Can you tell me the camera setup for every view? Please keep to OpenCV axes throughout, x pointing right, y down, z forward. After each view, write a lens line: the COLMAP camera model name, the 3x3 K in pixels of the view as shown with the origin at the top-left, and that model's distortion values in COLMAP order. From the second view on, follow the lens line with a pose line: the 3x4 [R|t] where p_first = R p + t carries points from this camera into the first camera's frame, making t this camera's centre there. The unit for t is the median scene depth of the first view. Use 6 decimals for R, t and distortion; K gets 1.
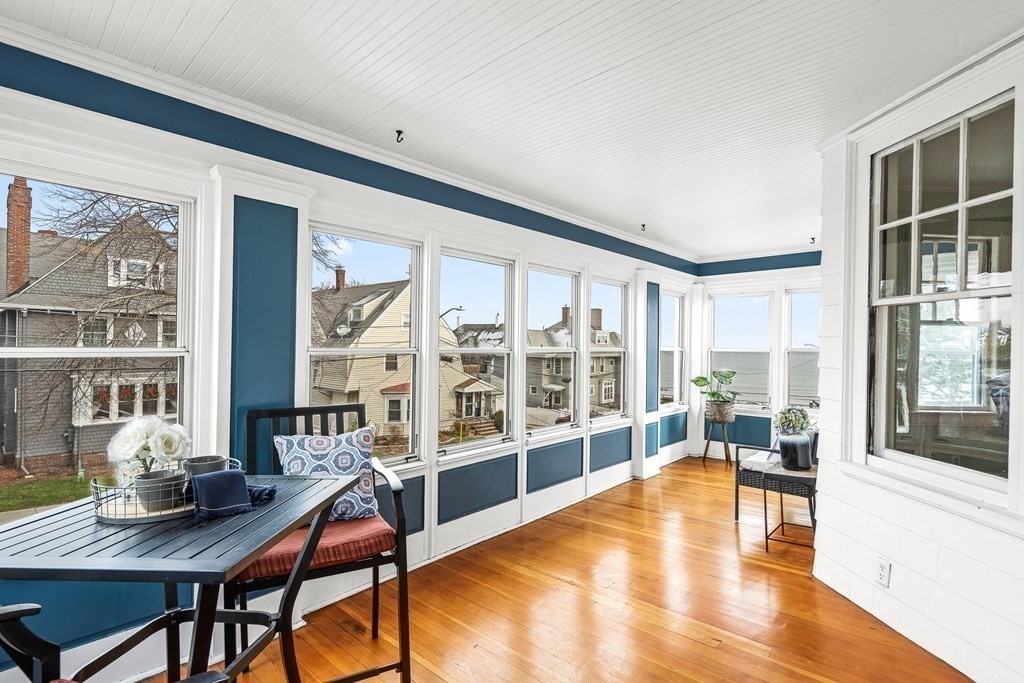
lens RADIAL K [[478.1, 0, 515.2], [0, 478.1, 343.6], [0, 0, 1]] dist [-0.002980, 0.001960]
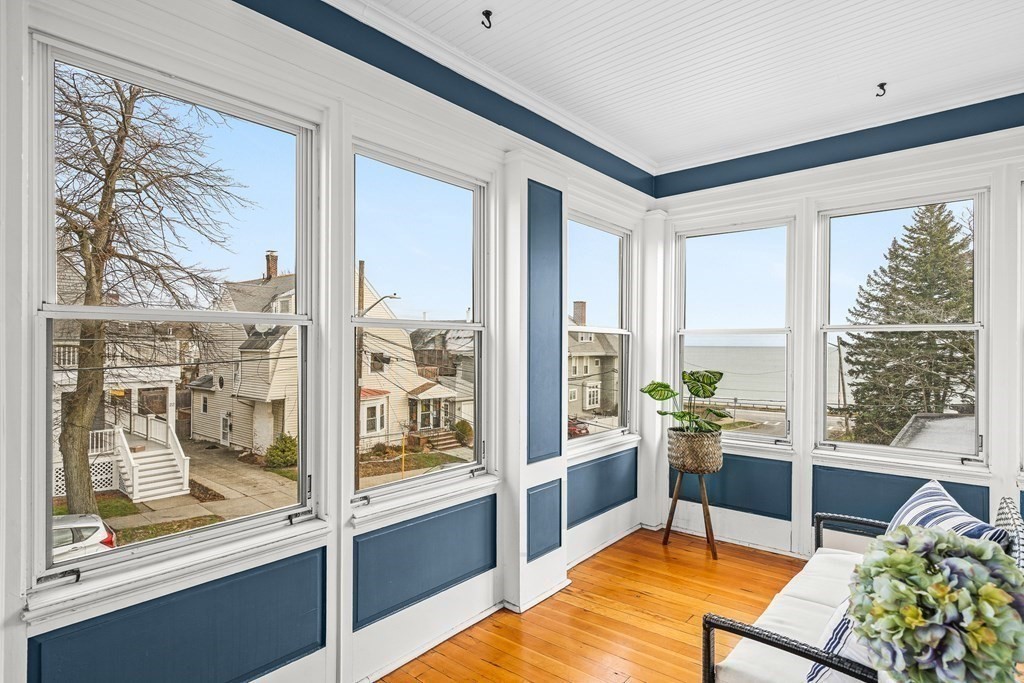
lens RADIAL K [[543.4, 0, 510.0], [0, 543.4, 345.3], [0, 0, 1]] dist [0.005780, 0.001029]
pose [[0.999201, -0.008088, 0.039148, 0.192064], [0.007865, 0.999952, 0.005846, 0.022167], [-0.039193, -0.005534, 0.999216, 0.386680]]
